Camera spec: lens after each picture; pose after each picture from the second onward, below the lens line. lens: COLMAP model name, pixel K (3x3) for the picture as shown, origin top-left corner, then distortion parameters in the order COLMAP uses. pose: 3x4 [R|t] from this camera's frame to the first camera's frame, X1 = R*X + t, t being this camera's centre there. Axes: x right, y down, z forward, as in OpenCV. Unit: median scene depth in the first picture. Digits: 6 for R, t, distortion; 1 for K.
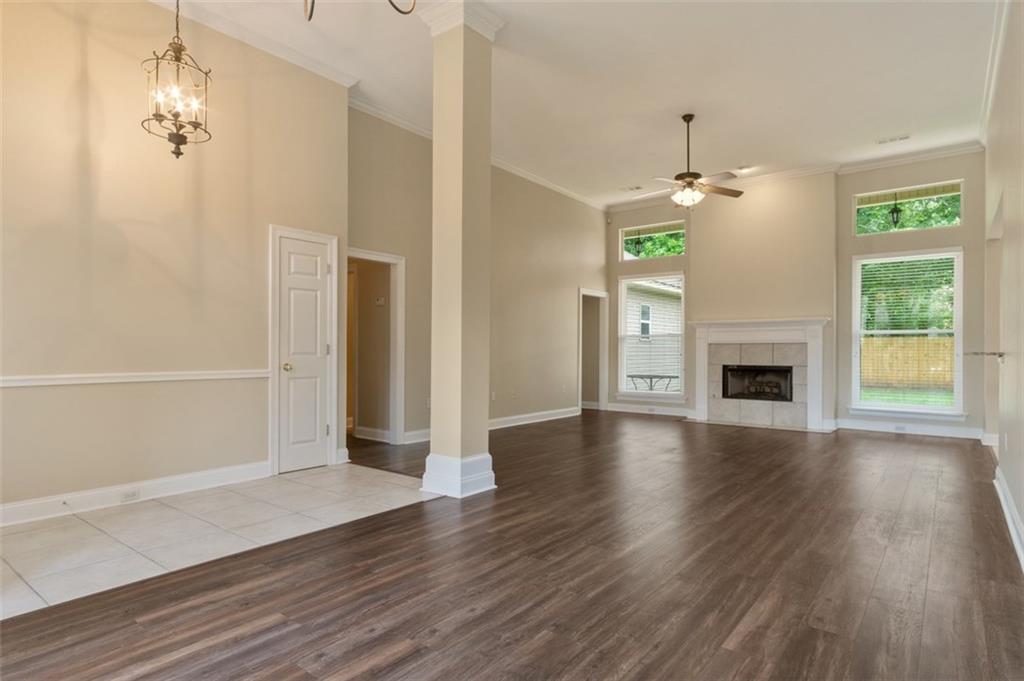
lens RADIAL K [[555.9, 0, 513.7], [0, 555.9, 351.2], [0, 0, 1]] dist [-0.013140, 0.000161]
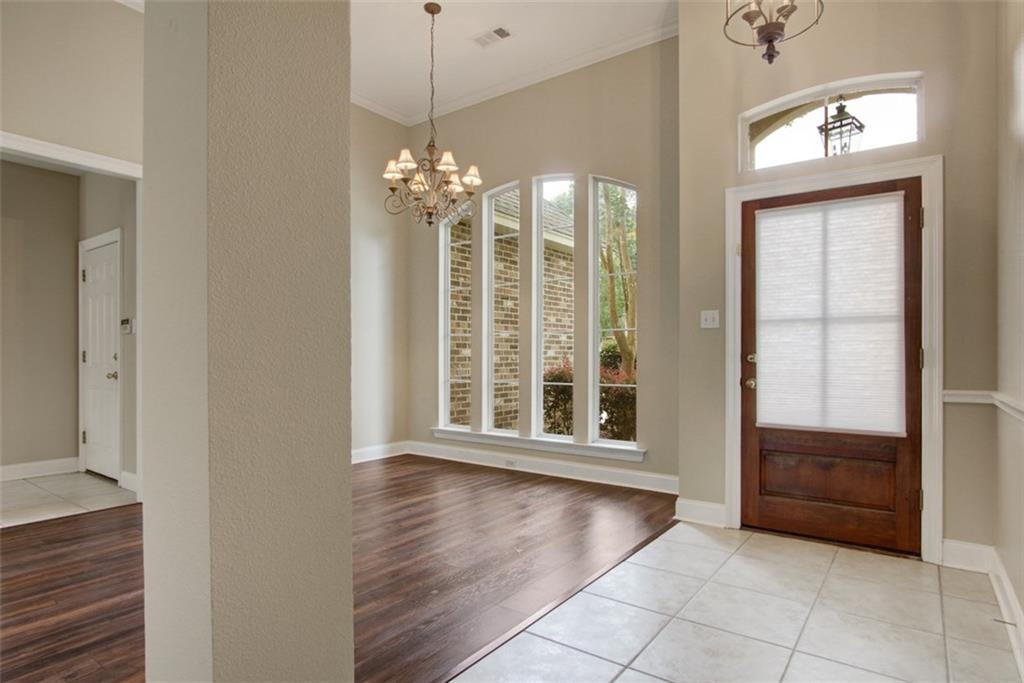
lens RADIAL K [[555.9, 0, 513.7], [0, 555.9, 352.2], [0, 0, 1]] dist [-0.013140, 0.000161]
pose [[-0.999233, -0.010553, -0.037706, -0.132190], [-0.010395, 0.999936, -0.004385, -0.009818], [0.037750, -0.003990, -0.999279, 0.777005]]
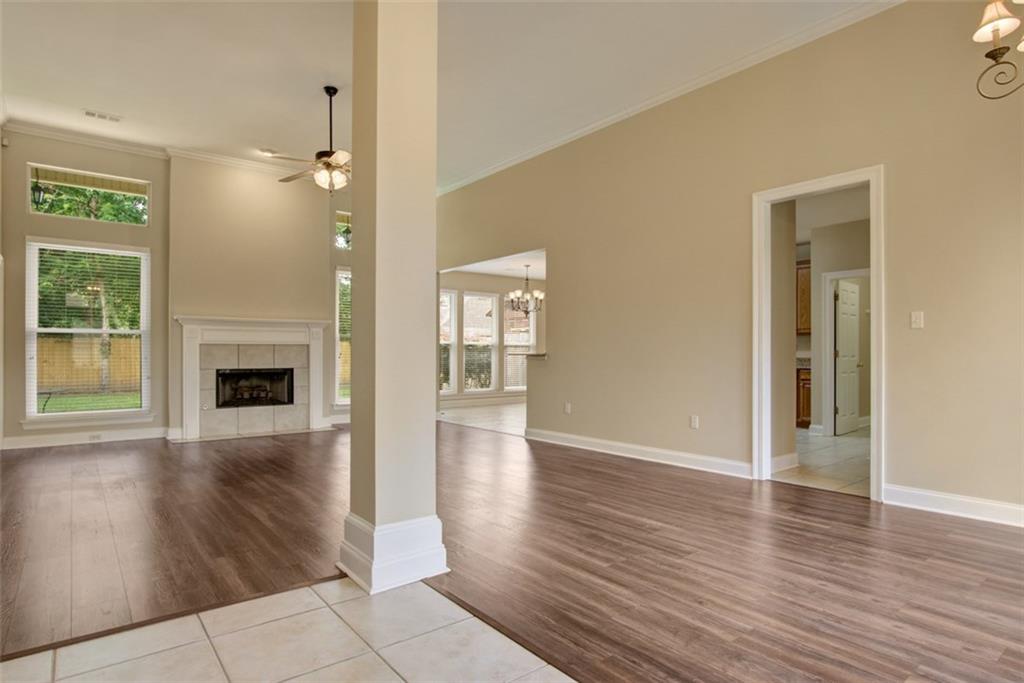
lens RADIAL K [[563.2, 0, 515.0], [0, 563.2, 358.1], [0, 0, 1]] dist [-0.006414, -0.000738]
pose [[0.233344, -0.012943, 0.972308, -0.410875], [0.000714, 0.999913, 0.013140, -0.003956], [-0.972394, -0.002372, 0.233333, 0.415336]]
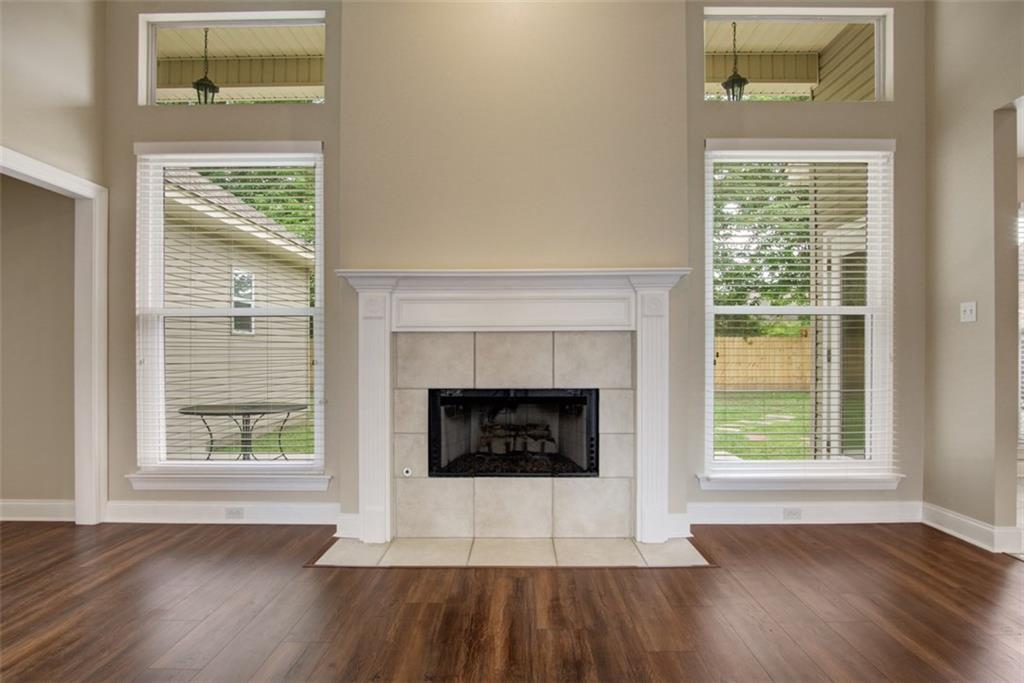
lens RADIAL K [[555.9, 0, 513.7], [0, 555.9, 352.2], [0, 0, 1]] dist [-0.013140, 0.000161]
pose [[0.796900, -0.005053, 0.604090, 0.226124], [0.004947, 0.999986, 0.001839, -0.000910], [-0.604091, 0.001523, 0.796914, 0.773616]]
